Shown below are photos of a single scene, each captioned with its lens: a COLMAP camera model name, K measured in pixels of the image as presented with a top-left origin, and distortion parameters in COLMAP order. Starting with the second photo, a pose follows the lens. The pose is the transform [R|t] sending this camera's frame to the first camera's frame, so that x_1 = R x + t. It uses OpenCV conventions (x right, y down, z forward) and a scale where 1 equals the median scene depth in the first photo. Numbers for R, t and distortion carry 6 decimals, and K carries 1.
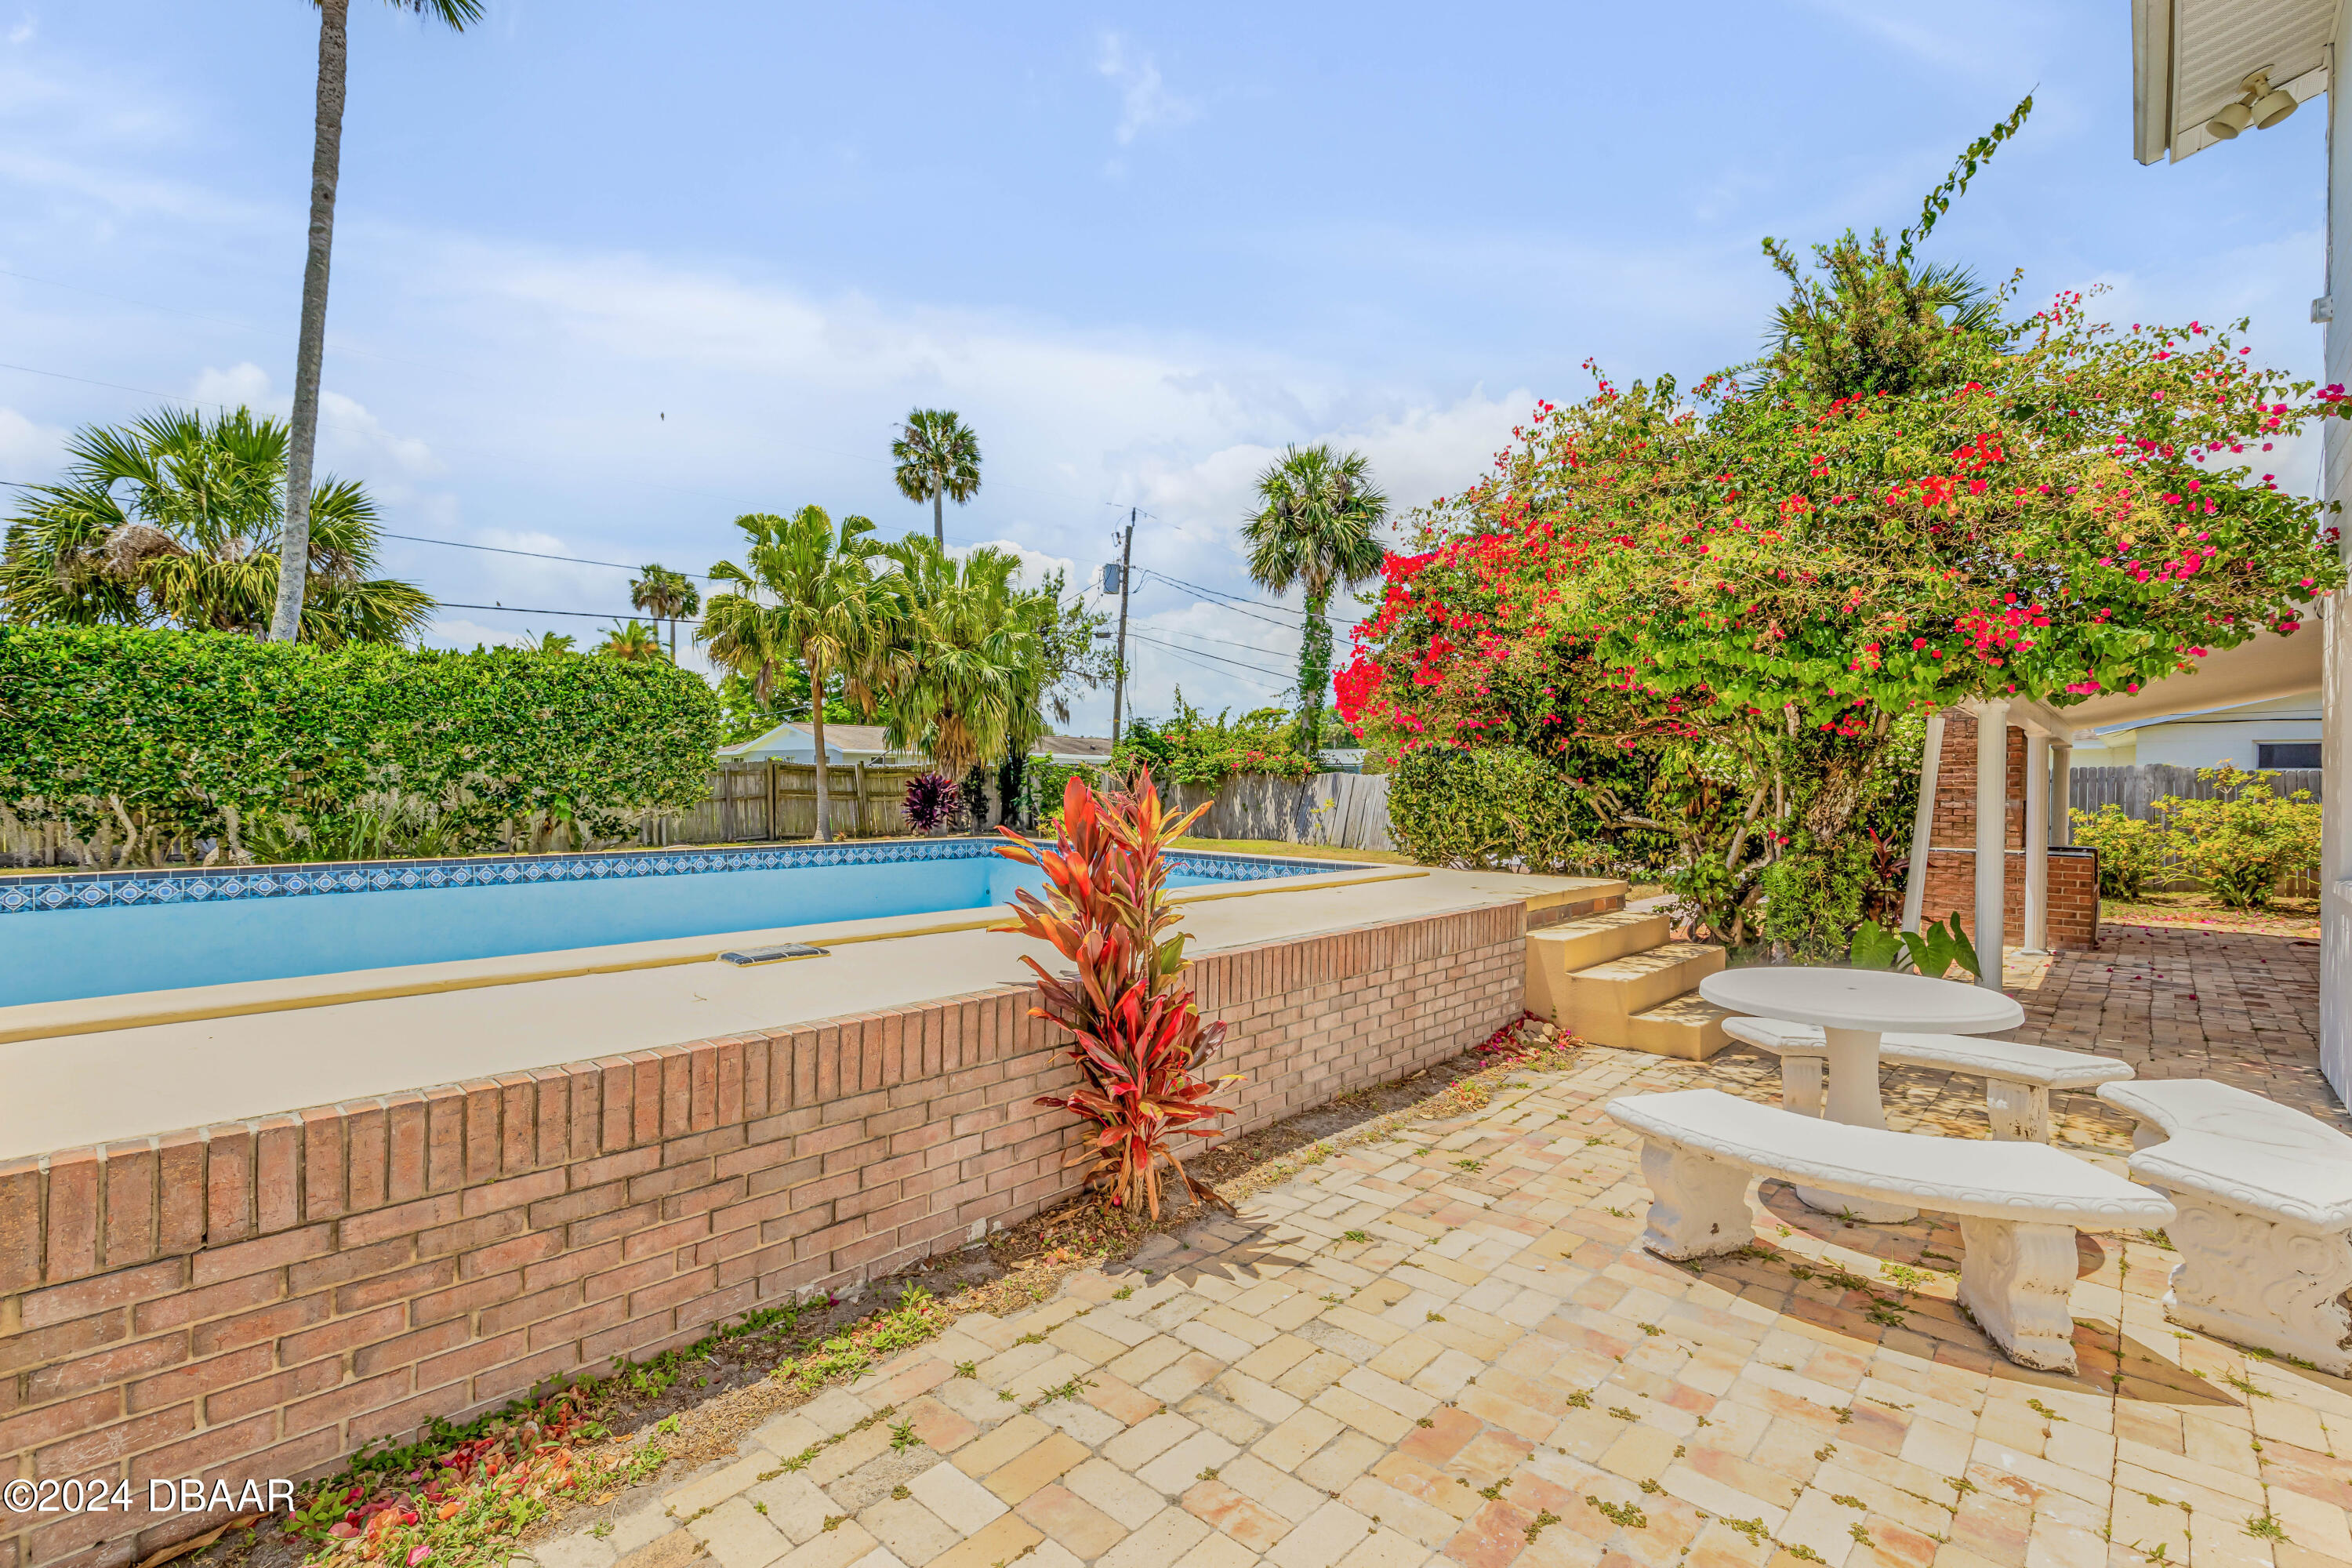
lens RADIAL K [[1066.1, 0, 1176.0], [0, 1066.1, 784.0], [0, 0, 1]] dist [0.002498, -0.000186]
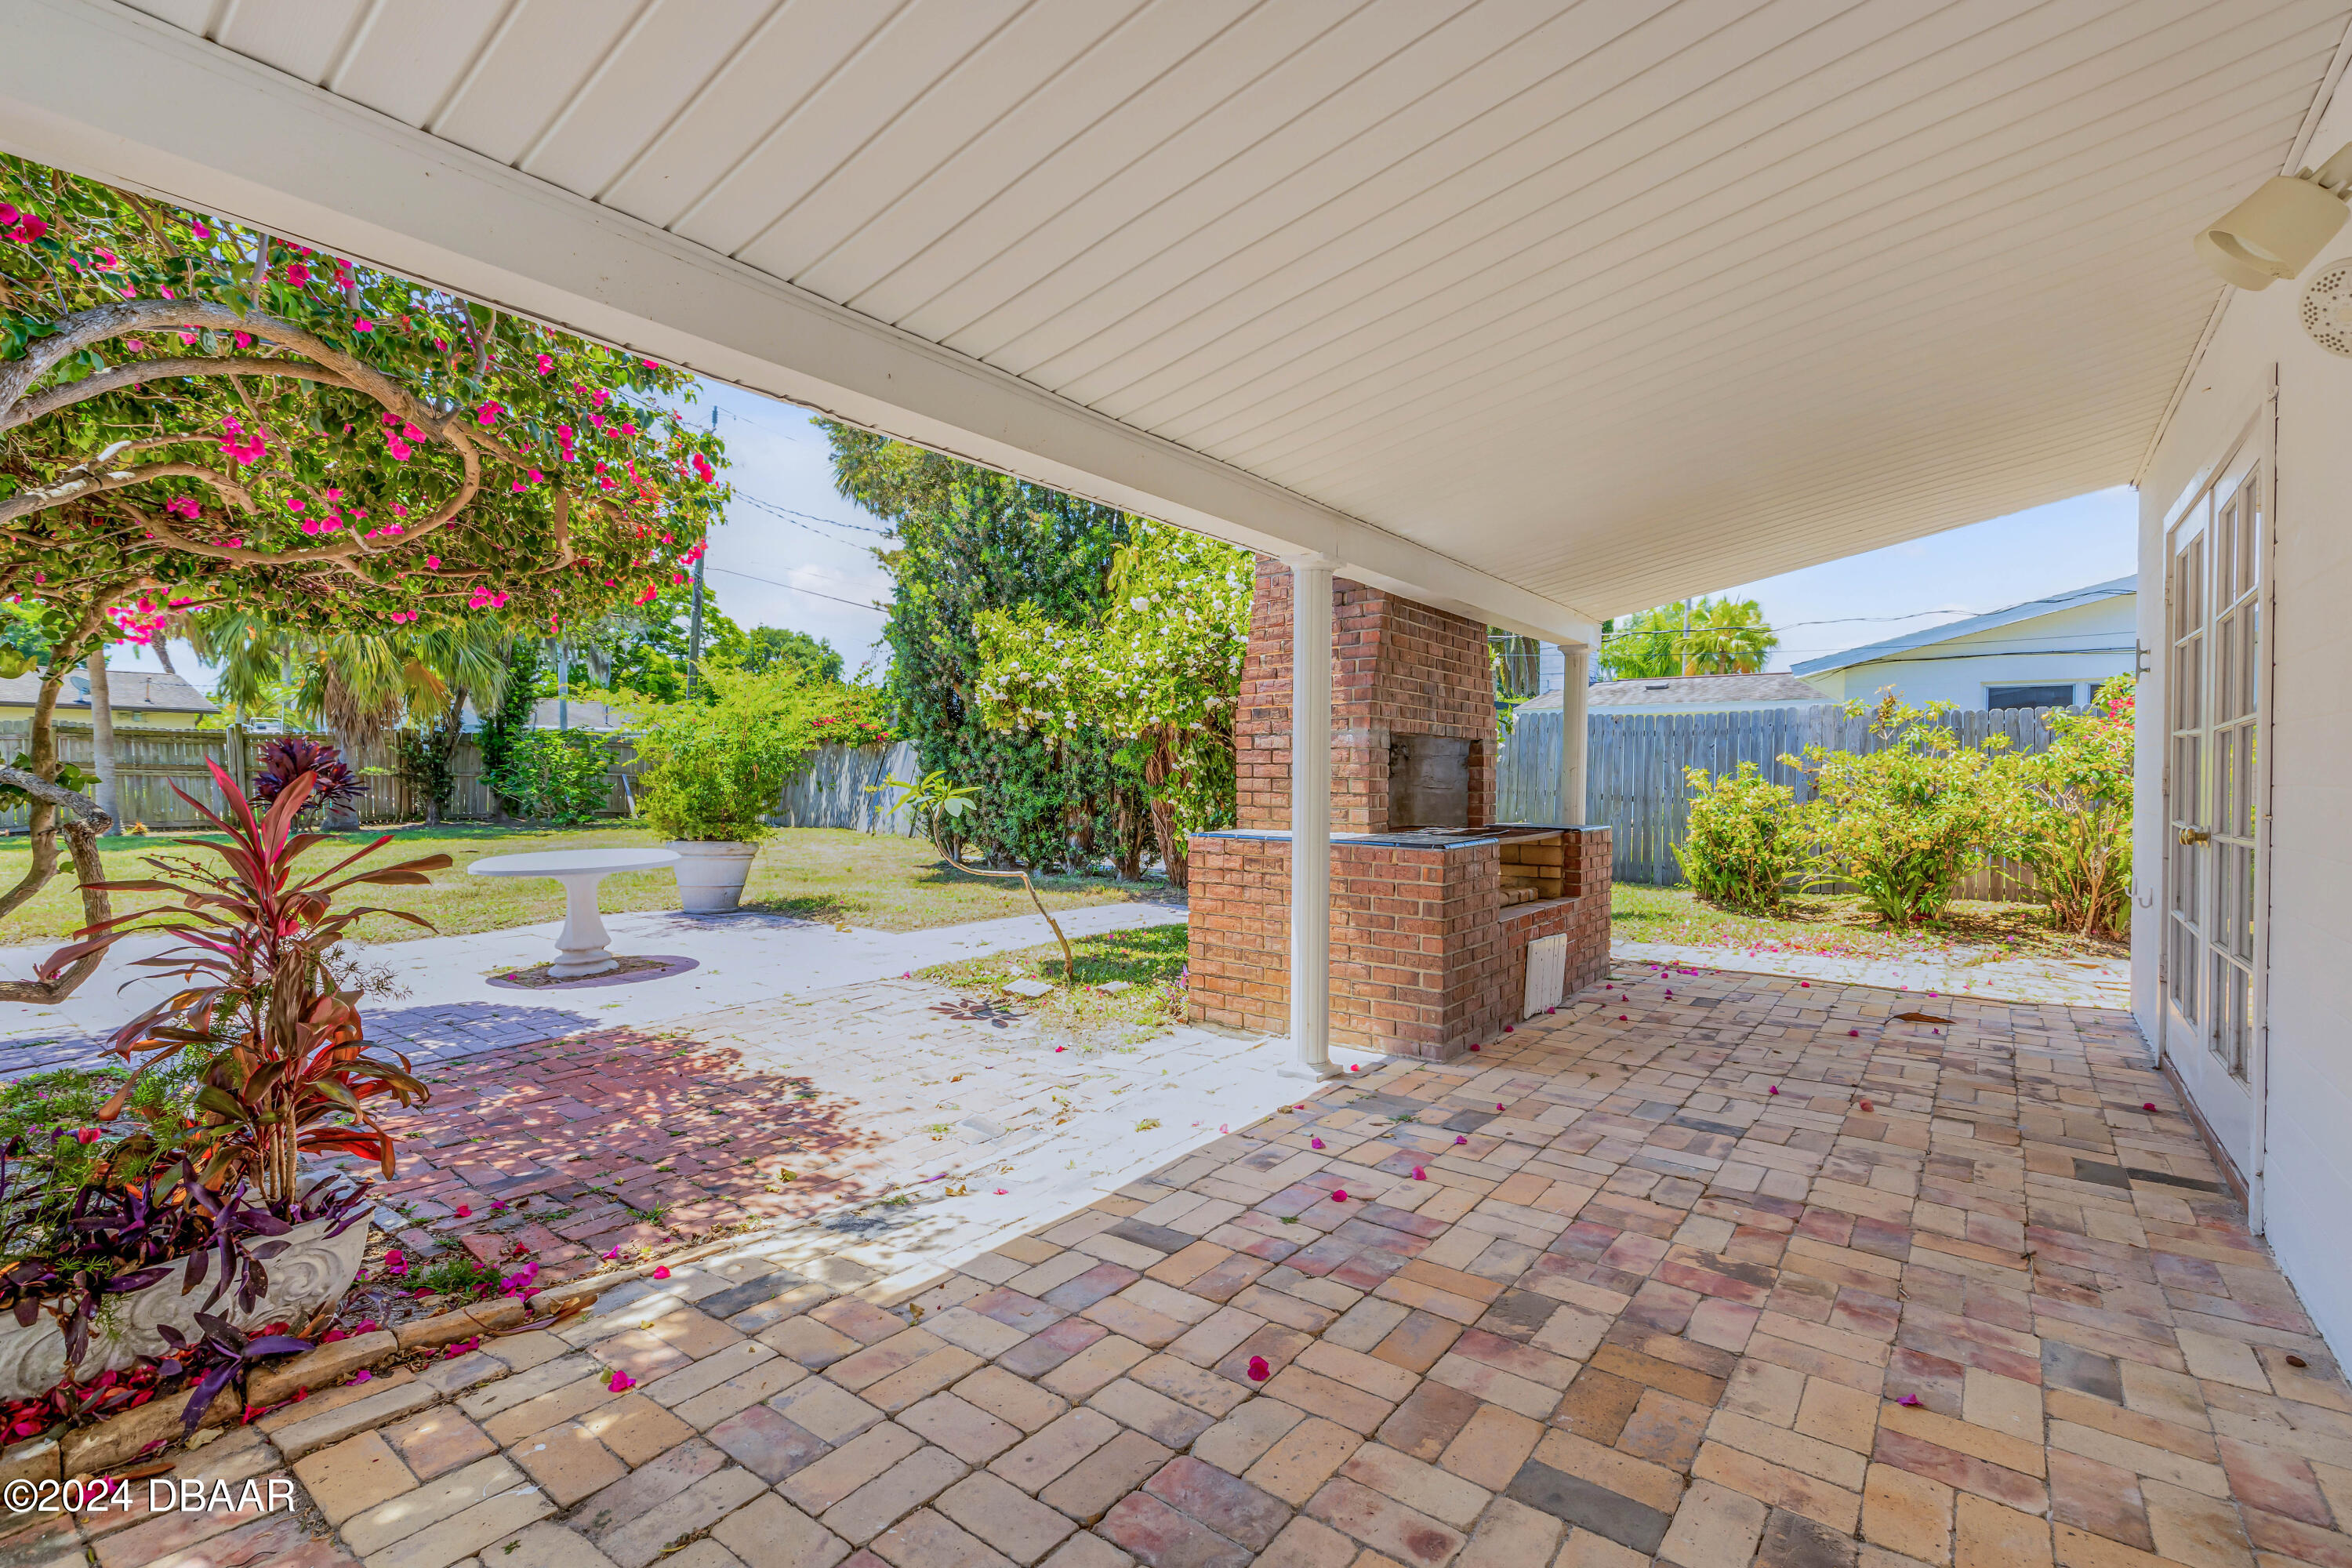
lens RADIAL K [[1053.1, 0, 1176.0], [0, 1053.1, 784.0], [0, 0, 1]] dist [0.001129, -0.000277]
pose [[0.997355, -0.004144, 0.072570, 0.448898], [0.003368, 0.999936, 0.010814, 0.022905], [-0.072611, -0.010541, 0.997305, 0.356505]]
